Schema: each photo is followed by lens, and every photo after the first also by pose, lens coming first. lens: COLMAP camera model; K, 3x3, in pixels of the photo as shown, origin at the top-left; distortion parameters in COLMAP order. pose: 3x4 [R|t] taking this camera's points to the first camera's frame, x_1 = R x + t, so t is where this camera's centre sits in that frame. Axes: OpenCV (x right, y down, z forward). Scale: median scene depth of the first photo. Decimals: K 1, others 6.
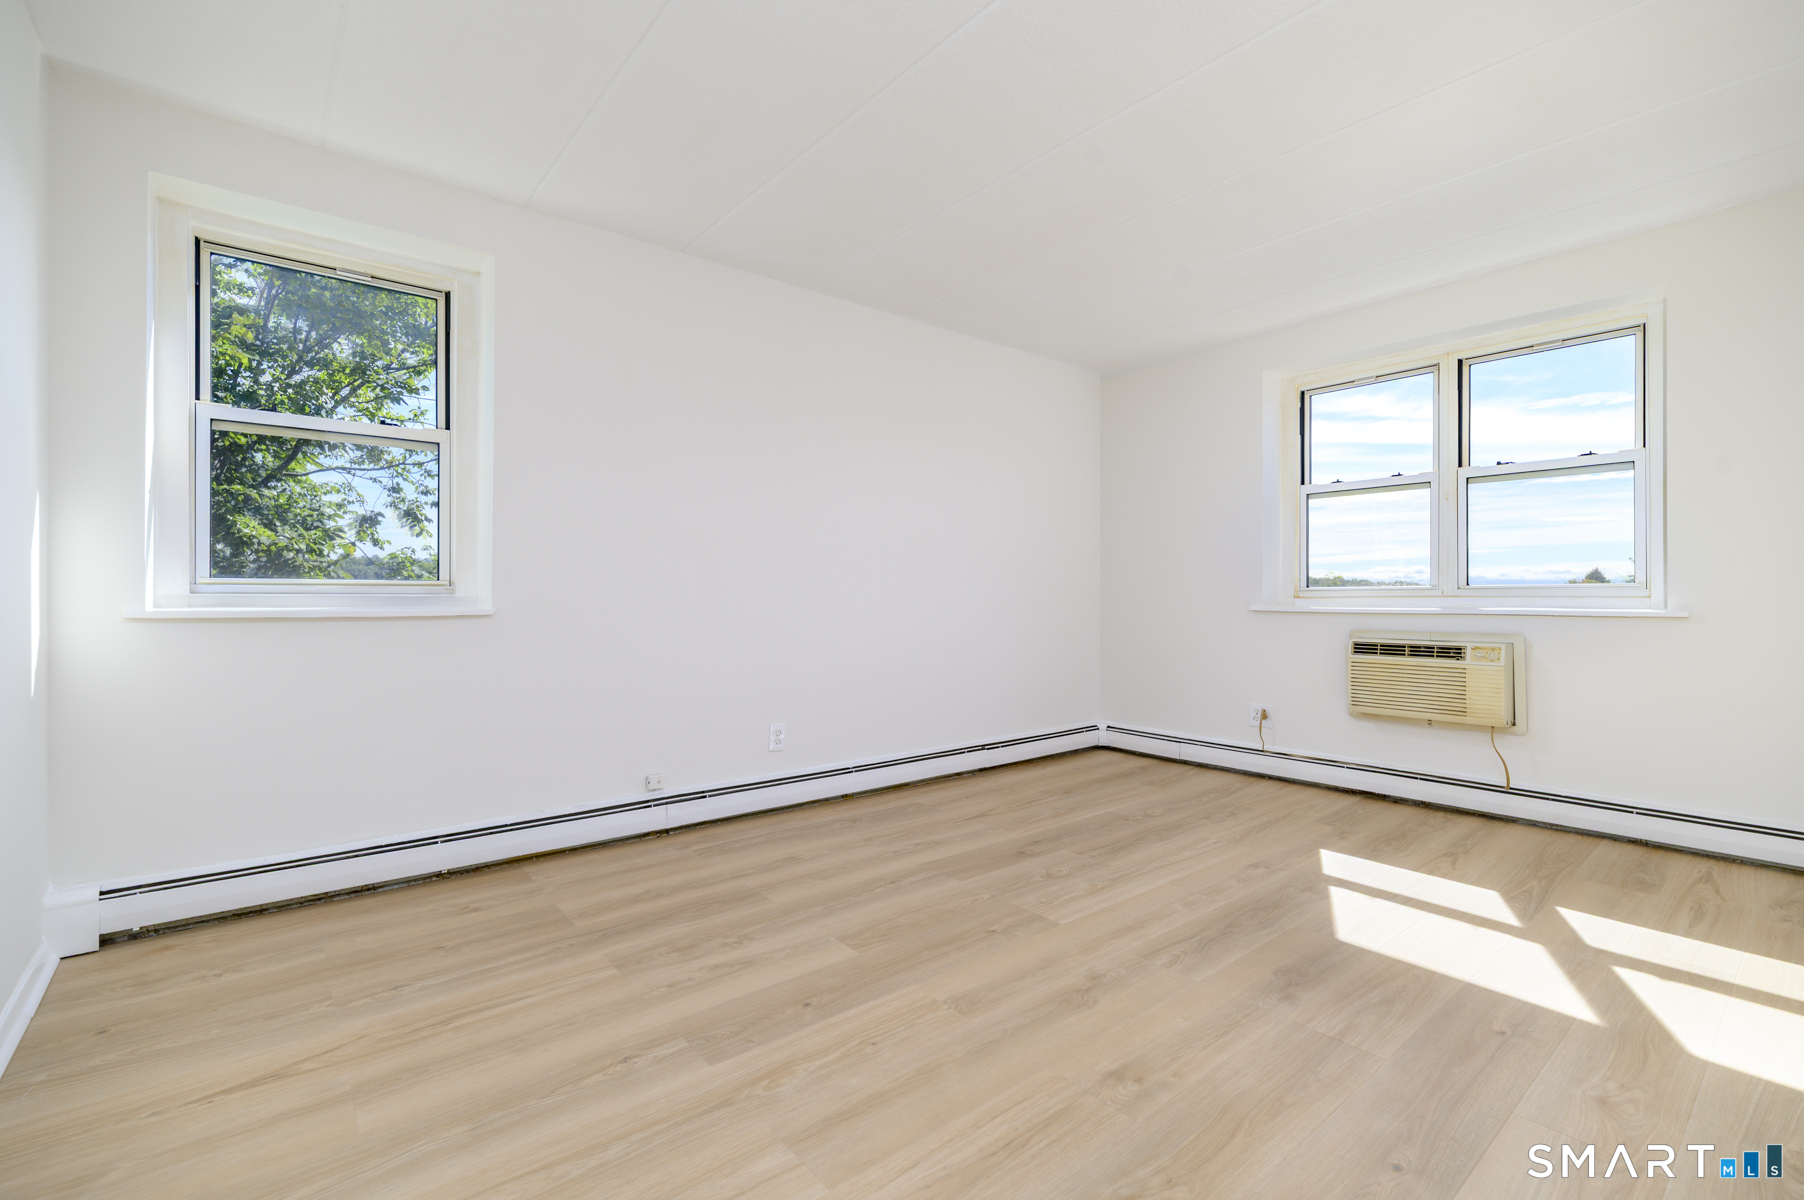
lens RADIAL K [[788.9, 0, 895.9], [0, 788.9, 595.8], [0, 0, 1]] dist [0.000054, -0.000823]
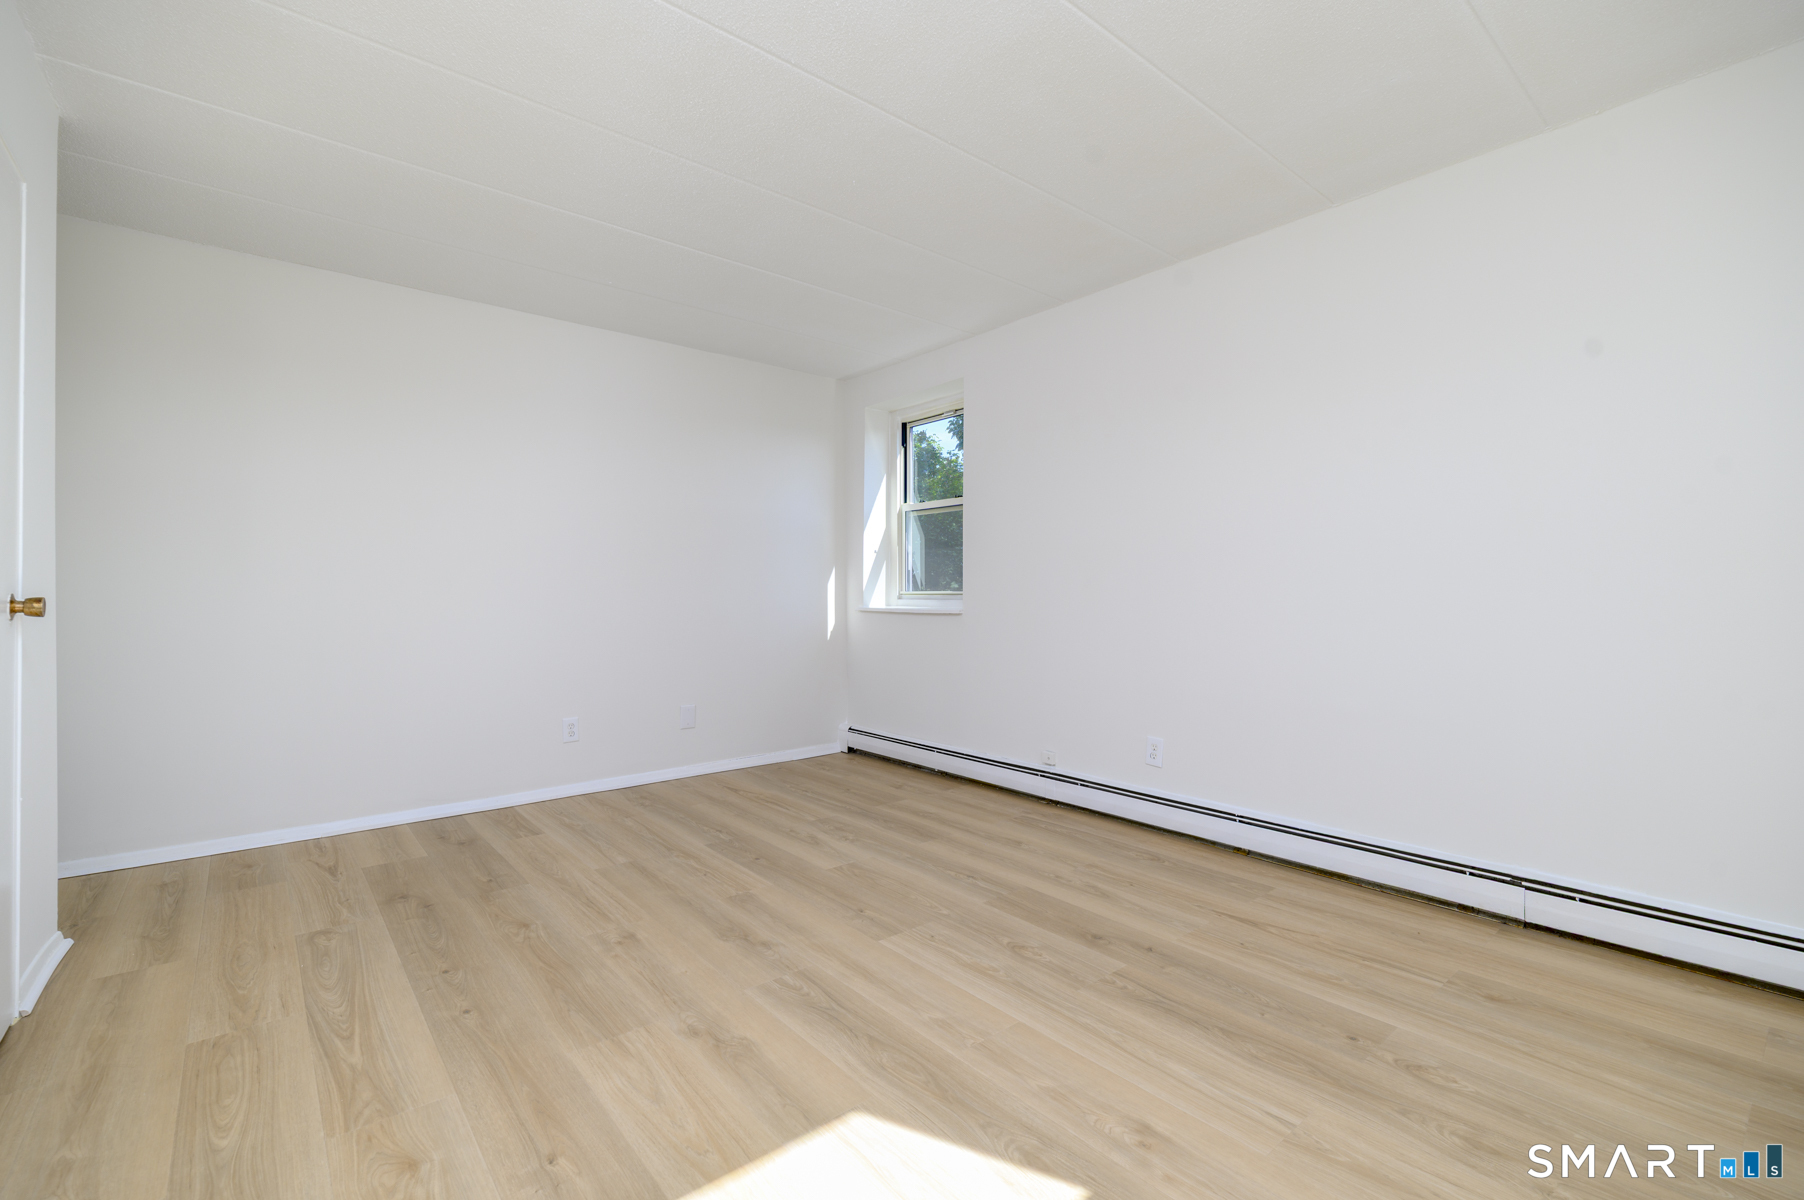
lens RADIAL K [[788.9, 0, 898.5], [0, 788.9, 591.3], [0, 0, 1]] dist [0.000054, -0.000823]
pose [[0.007415, -0.007251, -0.999946, 1.082684], [-0.003181, 0.999968, -0.007275, -0.008398], [0.999967, 0.003234, 0.007392, 0.926093]]
